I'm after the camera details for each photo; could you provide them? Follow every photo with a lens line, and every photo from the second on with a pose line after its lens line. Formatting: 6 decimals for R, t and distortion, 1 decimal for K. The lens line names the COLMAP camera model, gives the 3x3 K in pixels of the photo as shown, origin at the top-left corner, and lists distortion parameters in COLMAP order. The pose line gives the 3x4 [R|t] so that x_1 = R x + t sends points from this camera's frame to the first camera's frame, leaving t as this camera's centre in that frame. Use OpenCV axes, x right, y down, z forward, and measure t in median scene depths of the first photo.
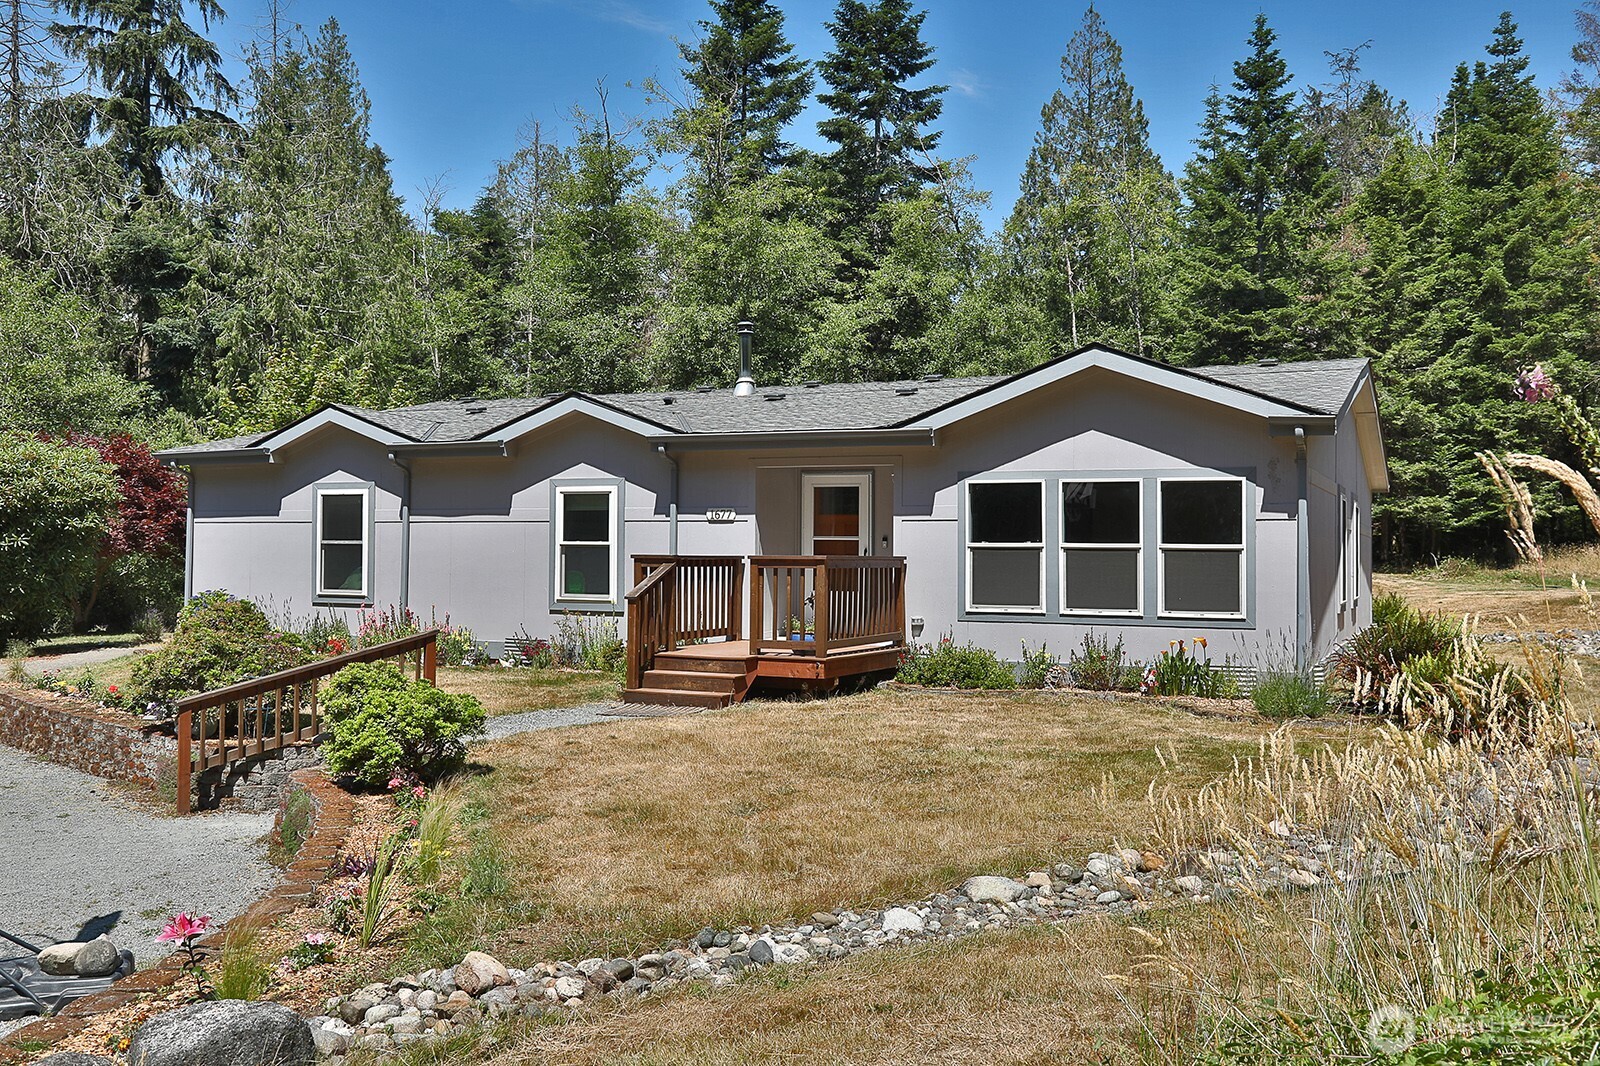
lens RADIAL K [[1459.3, 0, 796.3], [0, 1459.3, 538.0], [0, 0, 1]] dist [-0.069476, 0.000572]
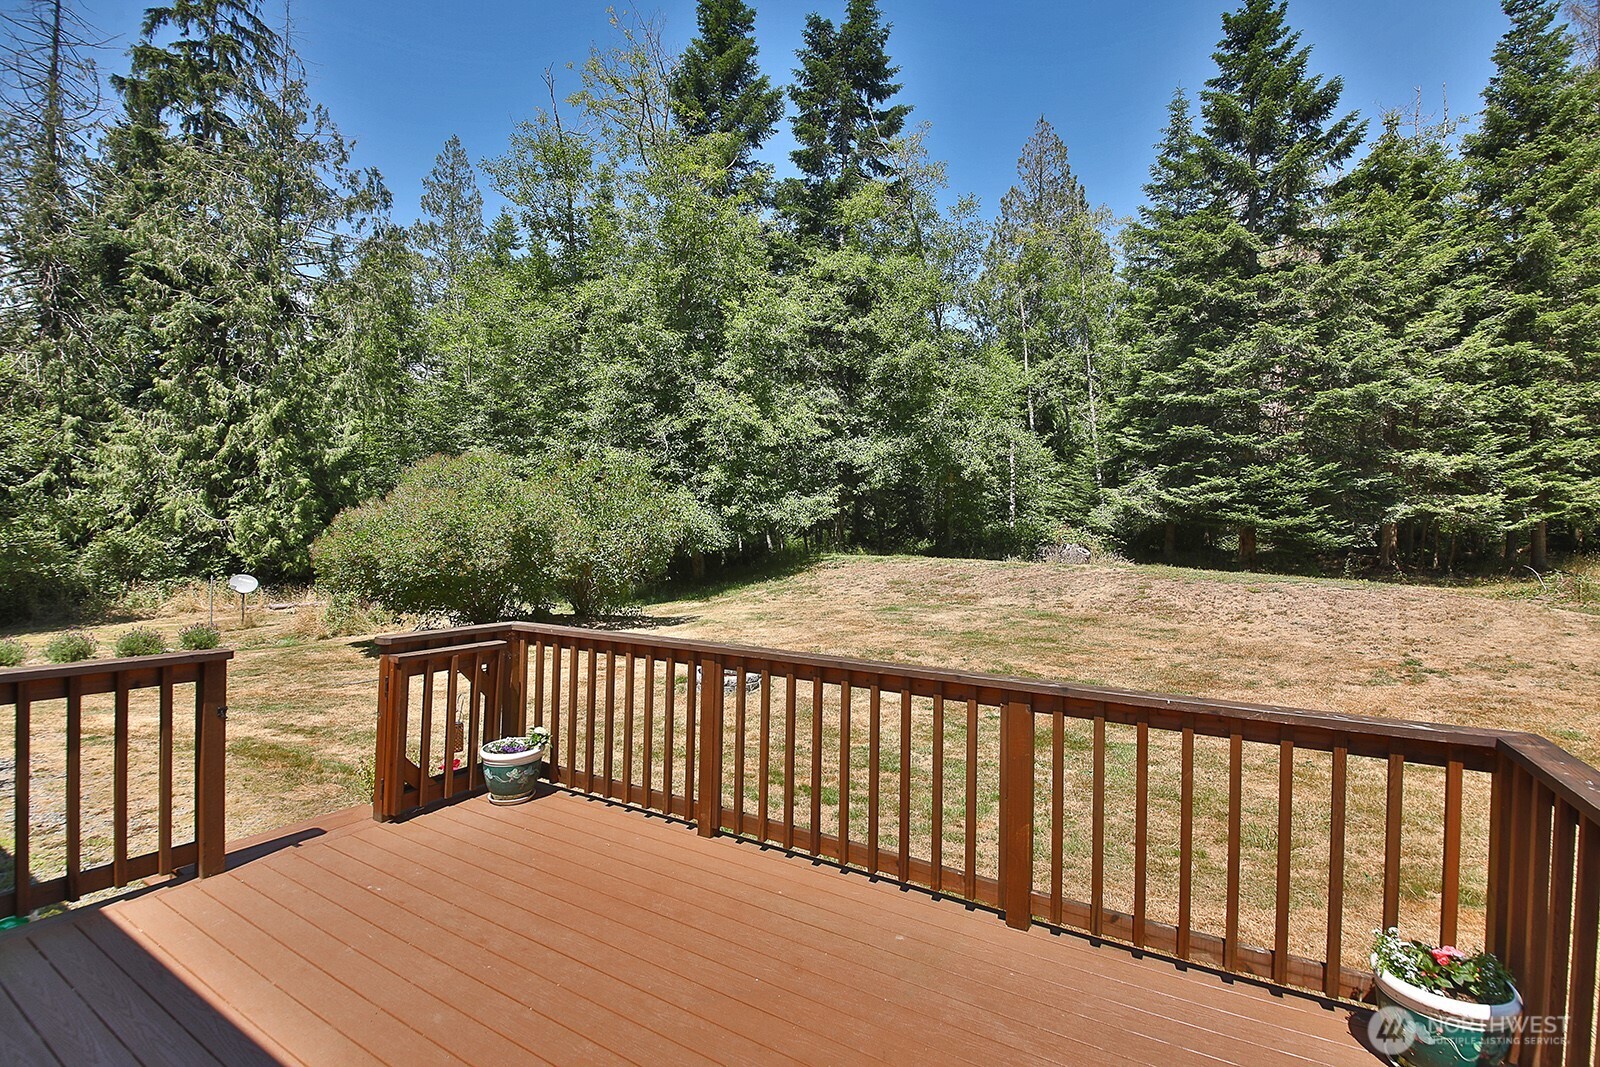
lens RADIAL K [[687.7, 0, 806.0], [0, 687.7, 540.5], [0, 0, 1]] dist [-0.021832, -0.005214]
pose [[0.994778, 0.011862, -0.101375, 0.083307], [-0.010224, 0.999809, 0.016660, -0.004064], [0.101553, -0.015537, 0.994709, 0.506247]]
